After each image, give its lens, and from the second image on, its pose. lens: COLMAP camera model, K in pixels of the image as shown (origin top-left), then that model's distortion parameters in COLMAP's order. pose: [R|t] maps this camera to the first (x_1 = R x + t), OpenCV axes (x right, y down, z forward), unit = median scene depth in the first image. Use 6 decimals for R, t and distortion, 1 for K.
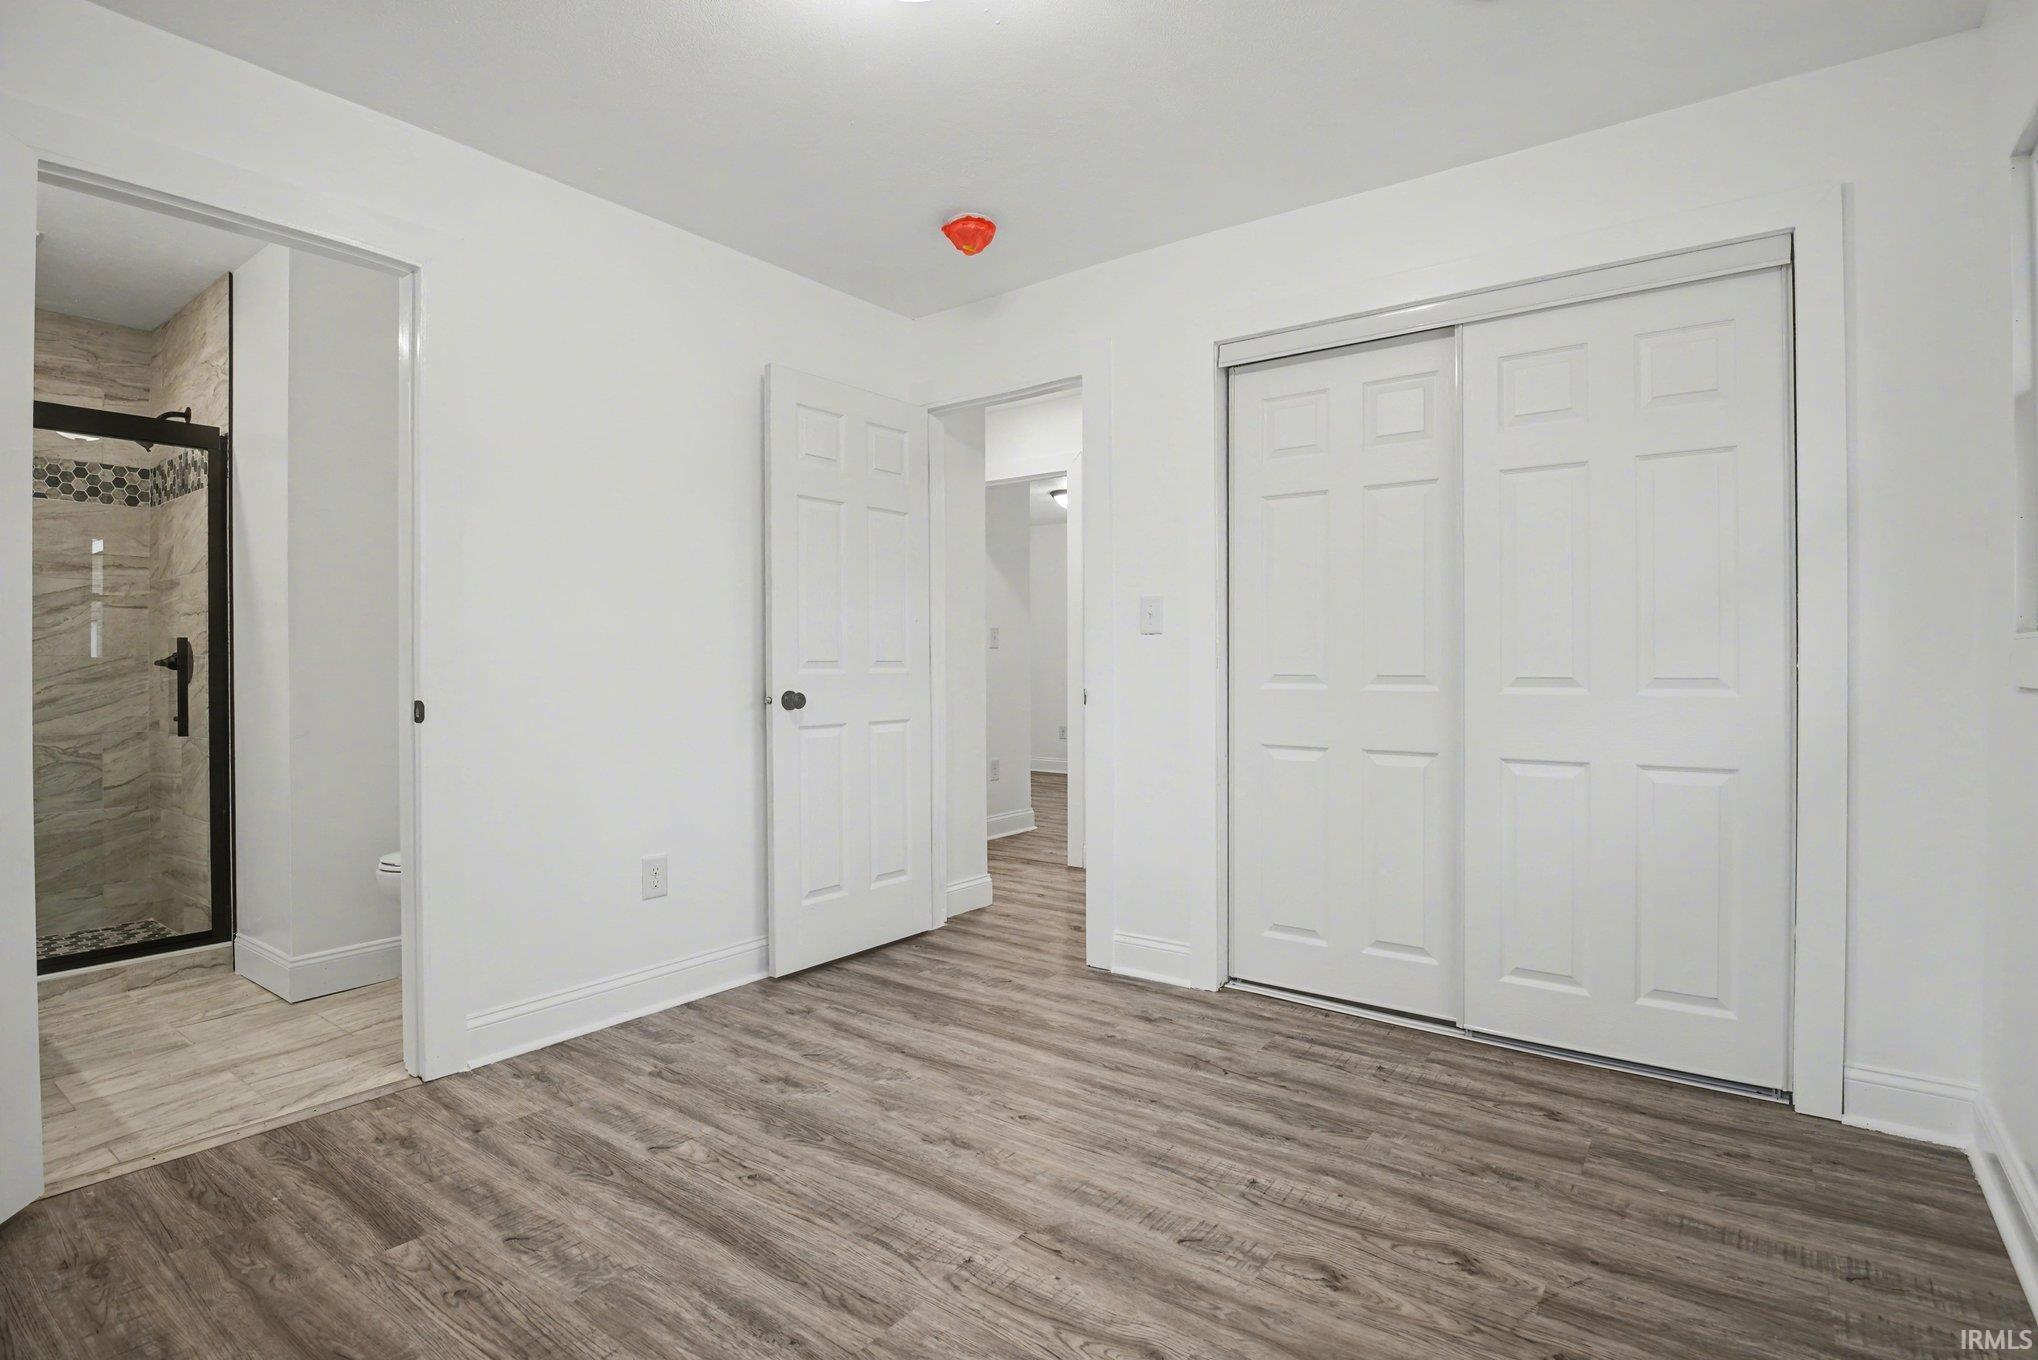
lens RADIAL K [[1002.2, 0, 1017.8], [0, 1002.2, 679.4], [0, 0, 1]] dist [-0.031908, -0.000697]
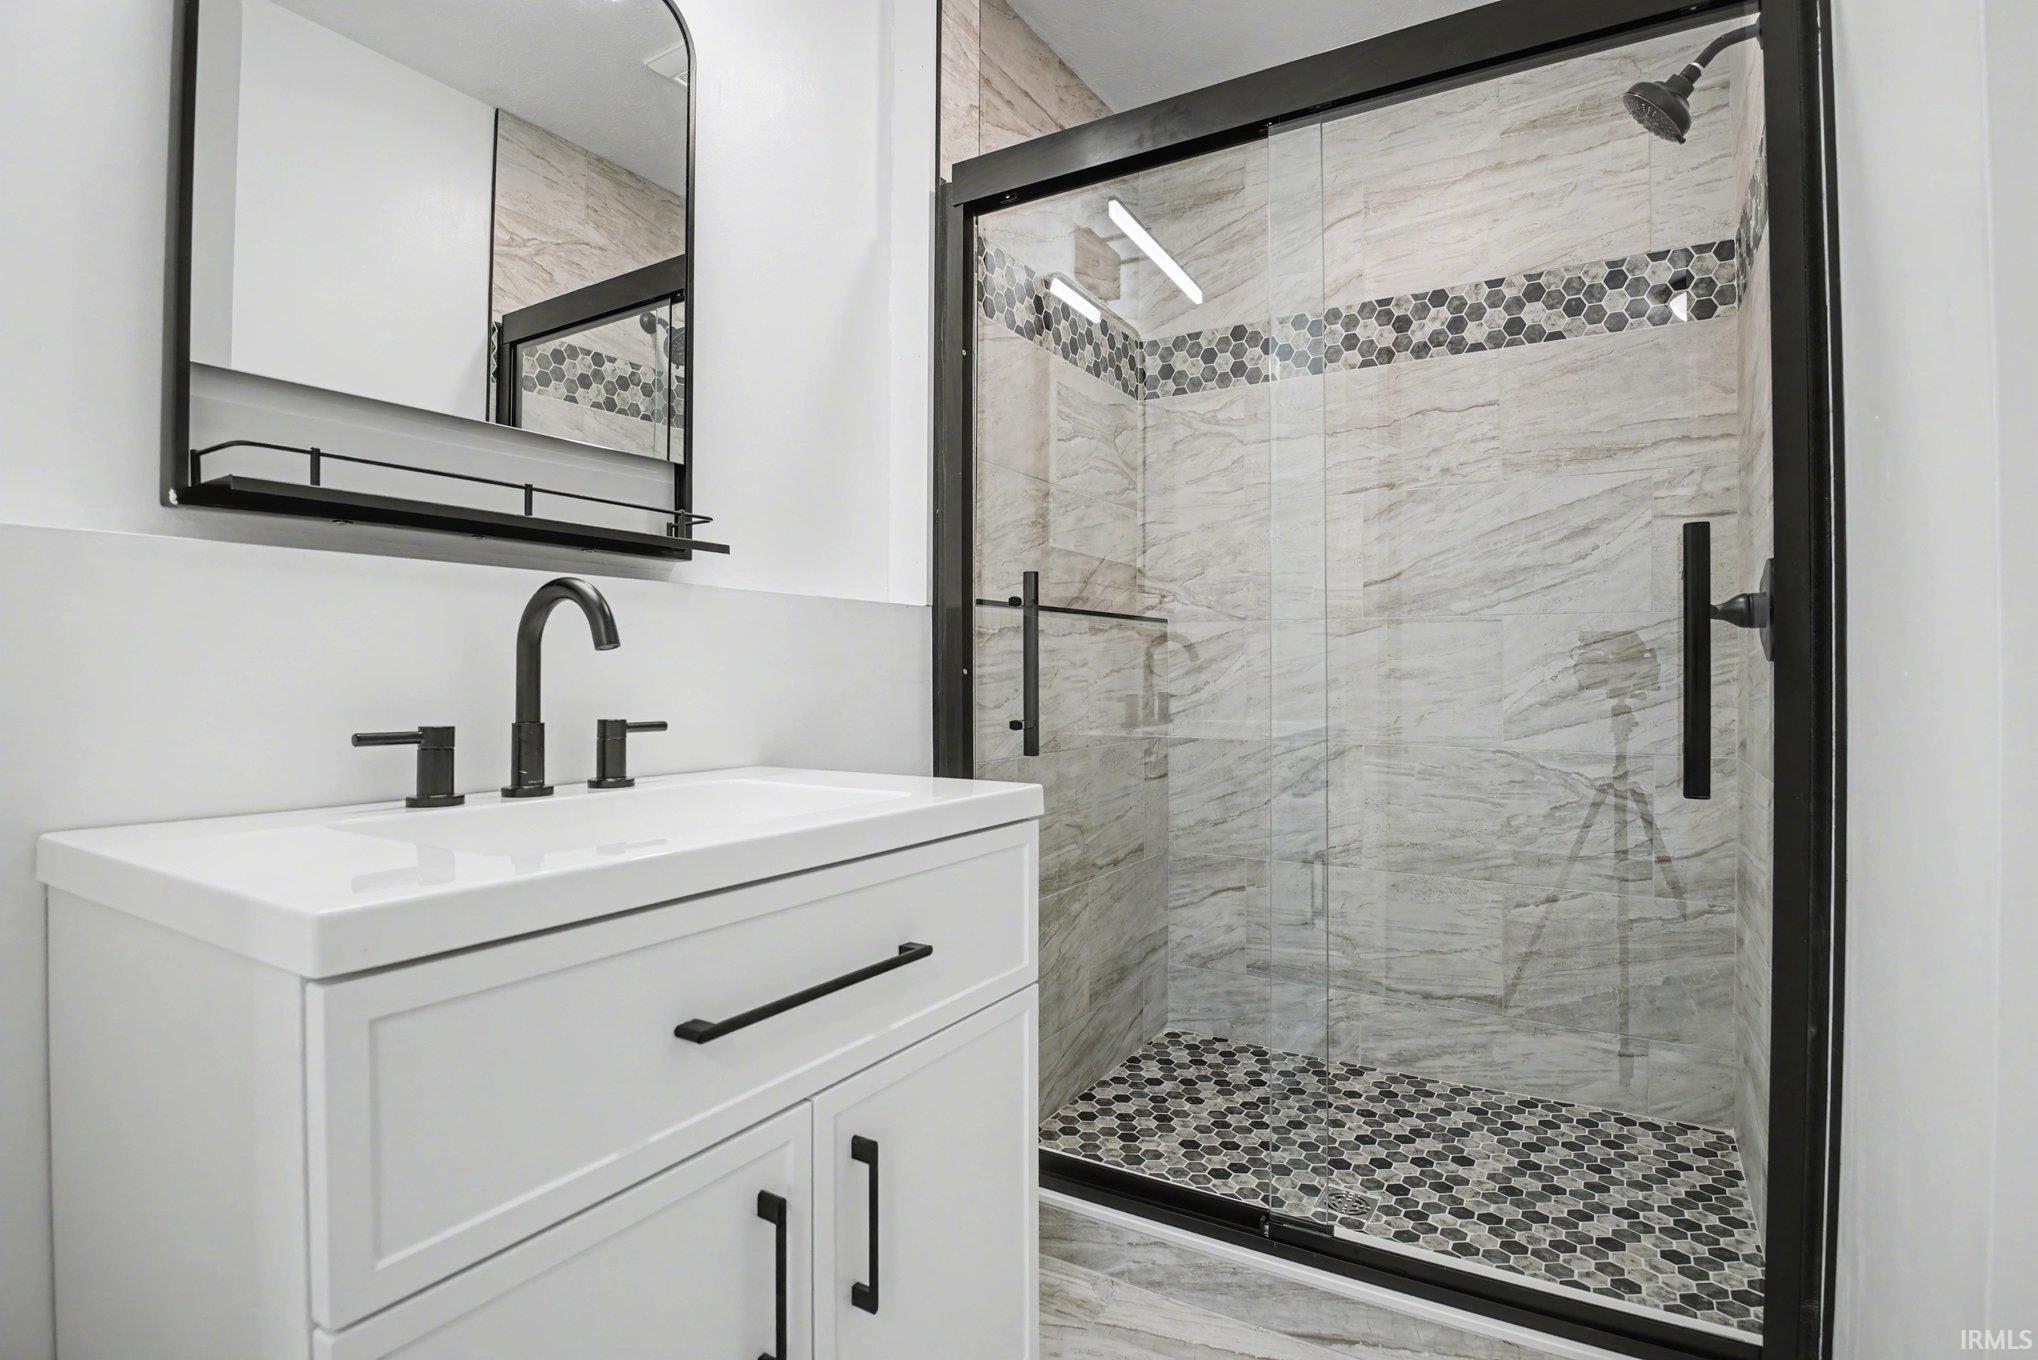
lens RADIAL K [[1002.2, 0, 1019.4], [0, 1002.2, 677.0], [0, 0, 1]] dist [-0.031908, -0.000697]
pose [[0.106436, 0.006332, -0.994299, -0.445488], [-0.009506, 0.999940, 0.005350, 0.012957], [0.994274, 0.008883, 0.106490, 0.607144]]
